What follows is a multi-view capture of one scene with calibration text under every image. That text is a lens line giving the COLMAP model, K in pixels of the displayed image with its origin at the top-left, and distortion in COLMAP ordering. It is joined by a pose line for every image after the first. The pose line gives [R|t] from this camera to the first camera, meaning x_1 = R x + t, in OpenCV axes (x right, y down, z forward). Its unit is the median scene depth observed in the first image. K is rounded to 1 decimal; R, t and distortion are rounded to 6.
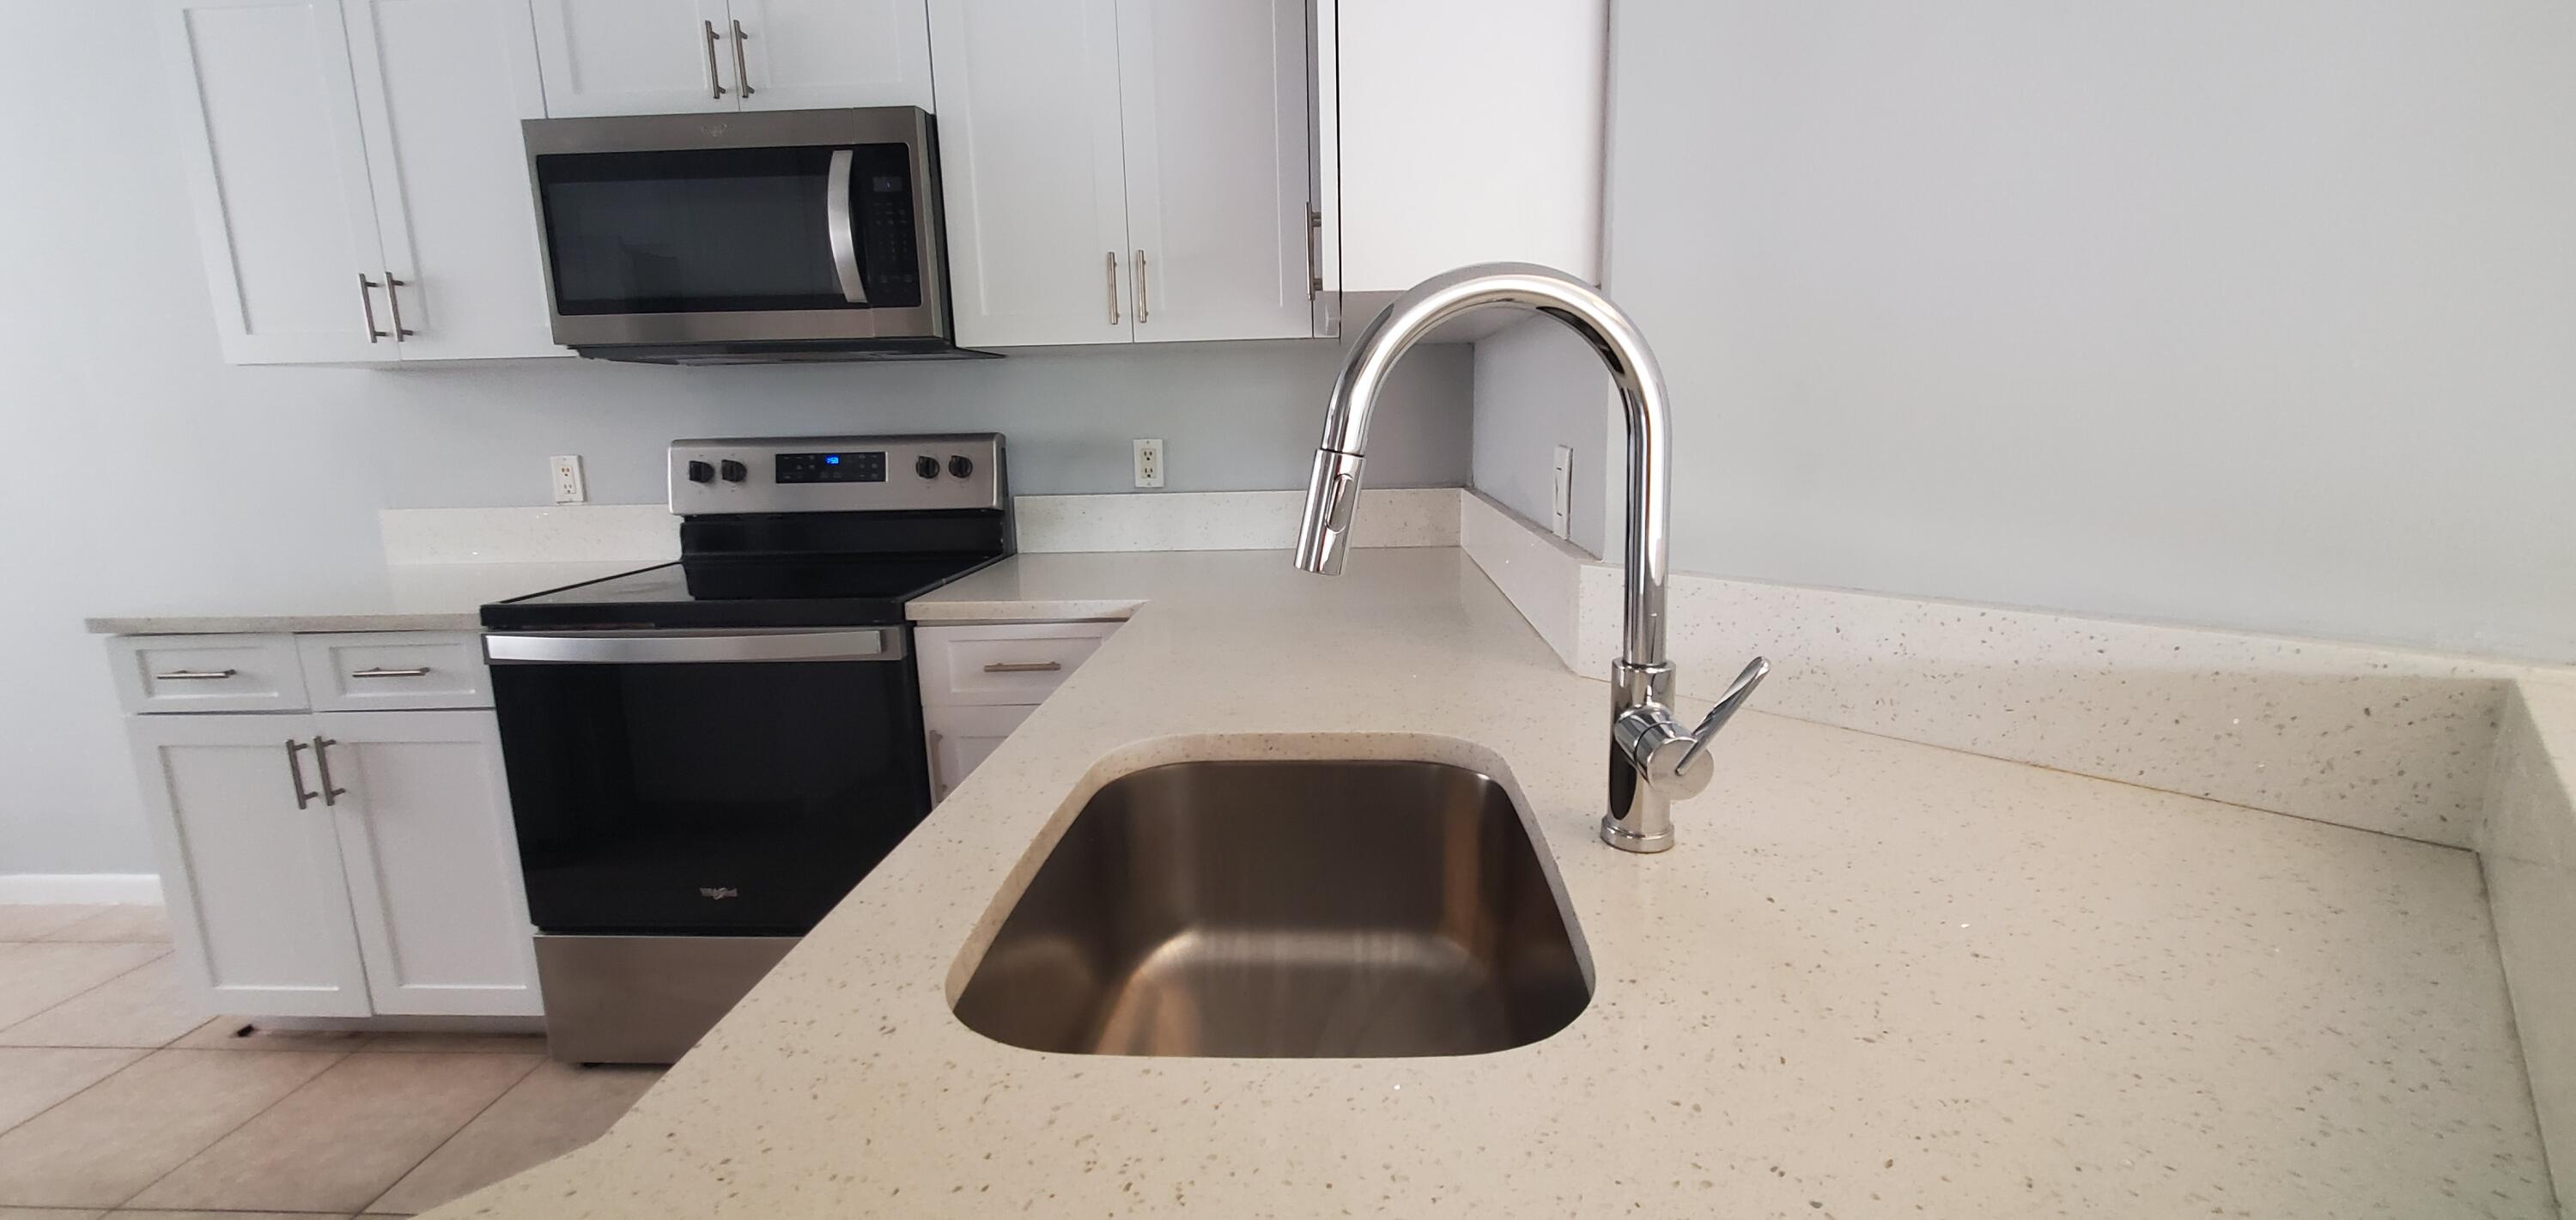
lens RADIAL K [[1033.4, 0, 1291.5], [0, 1033.4, 605.1], [0, 0, 1]] dist [0.009234, -0.000415]
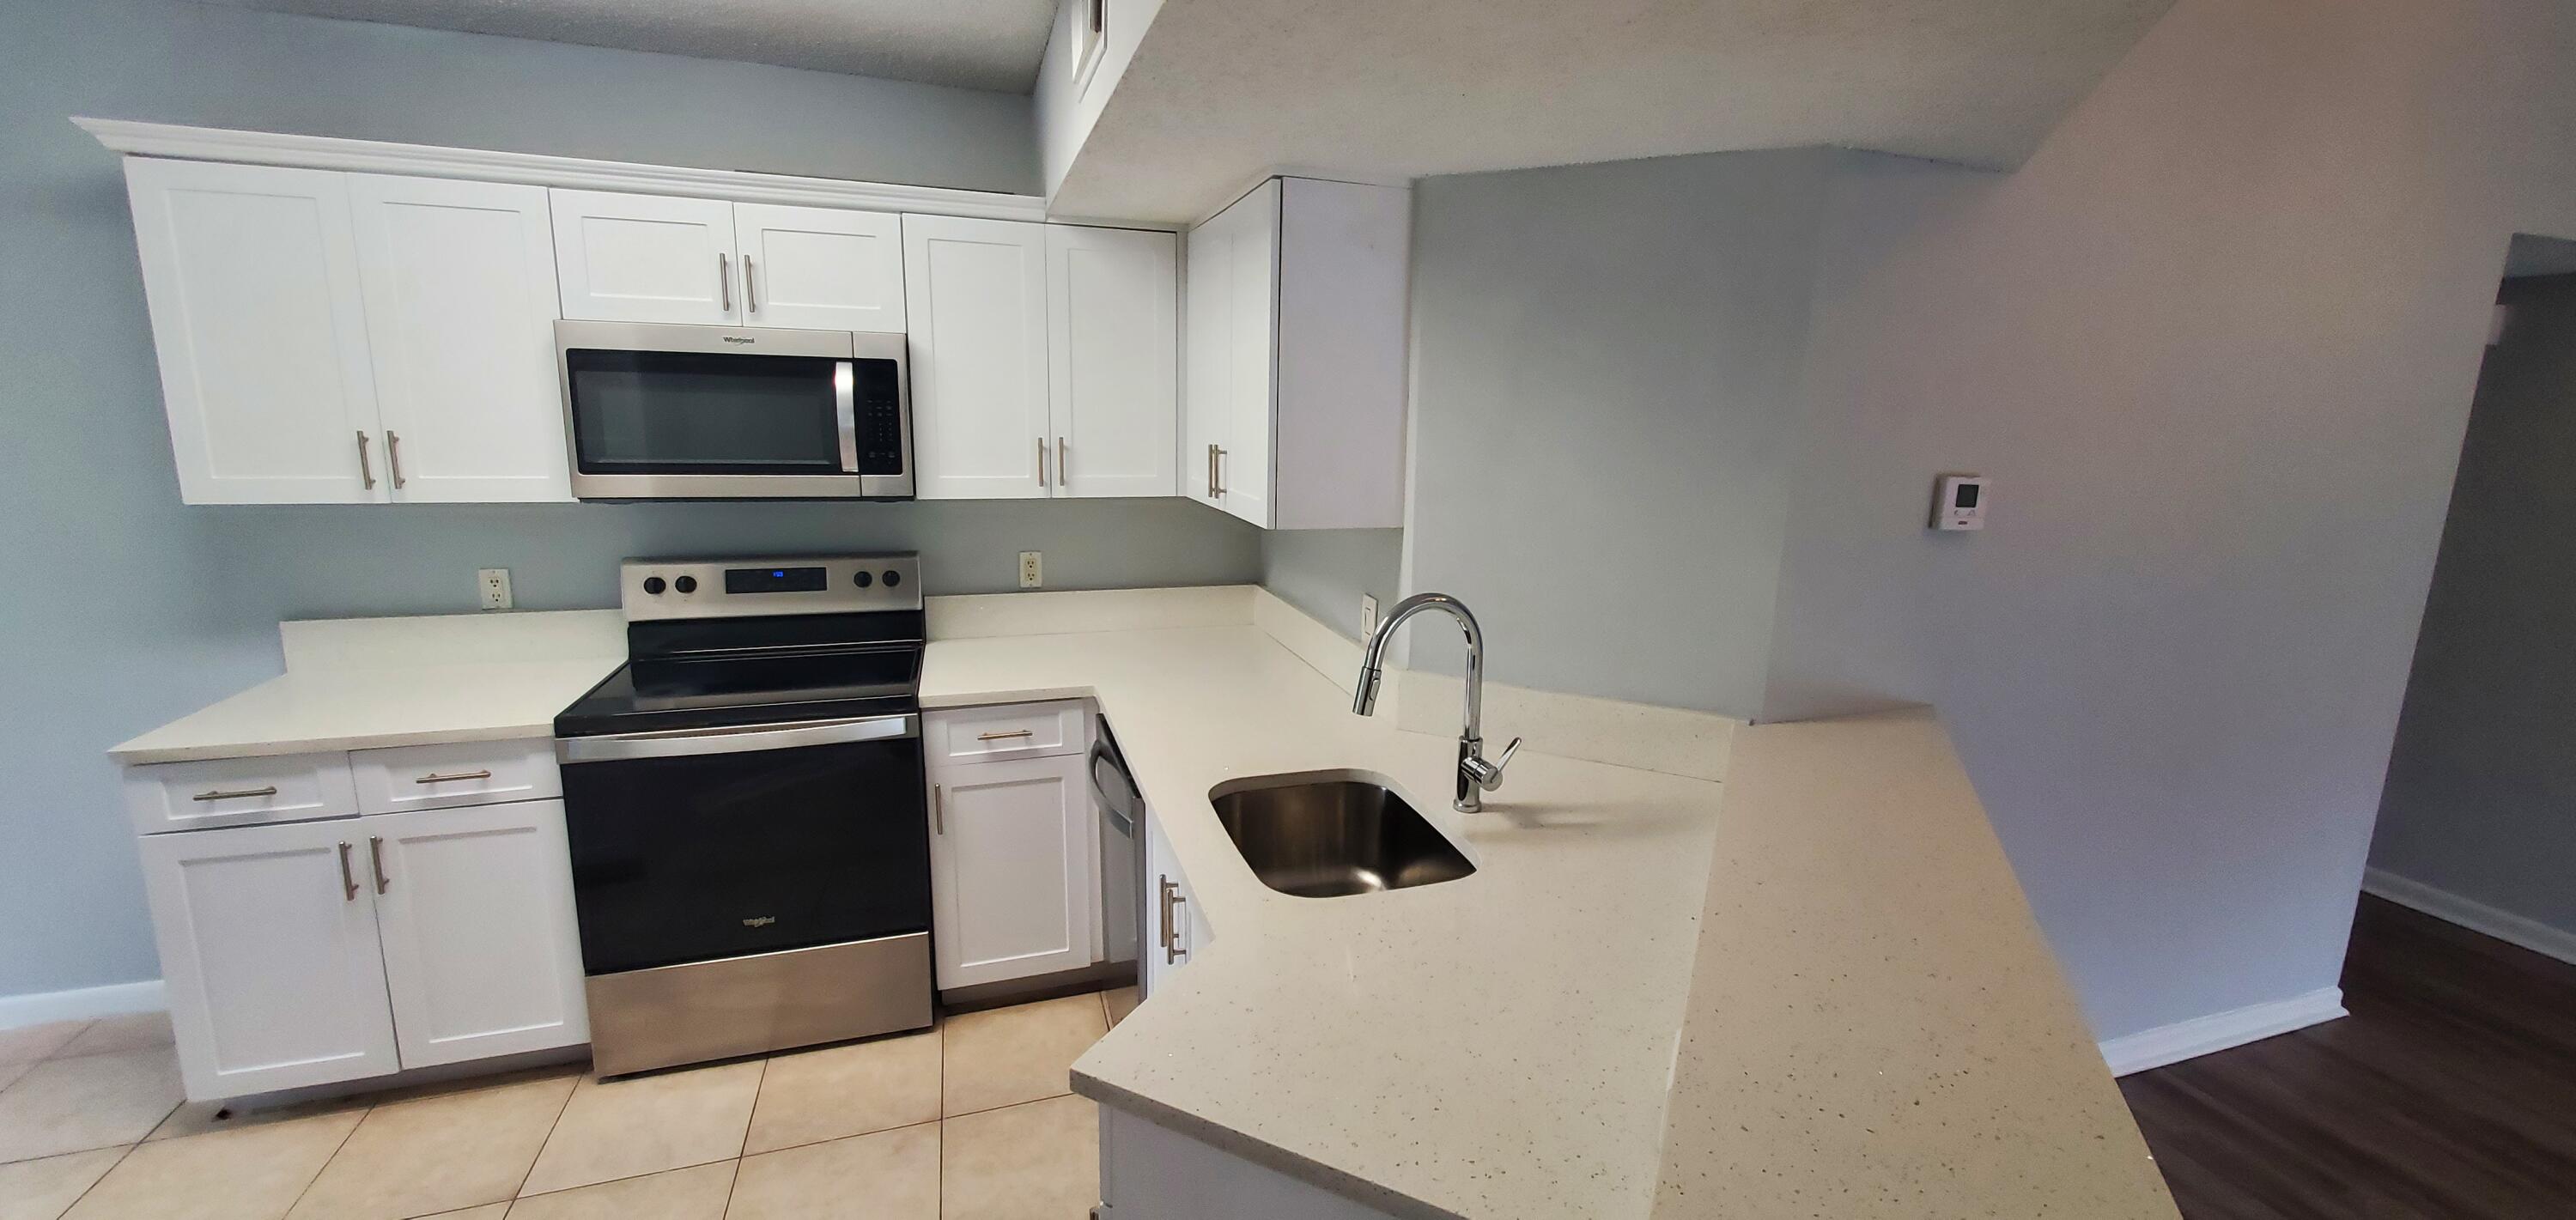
lens RADIAL K [[1033.4, 0, 1286.1], [0, 1033.4, 606.7], [0, 0, 1]] dist [0.009234, -0.000415]
pose [[0.936761, -0.030245, 0.348661, -0.337683], [0.028147, 0.999542, 0.011082, -0.107113], [-0.348836, -0.000568, 0.937184, -0.424770]]
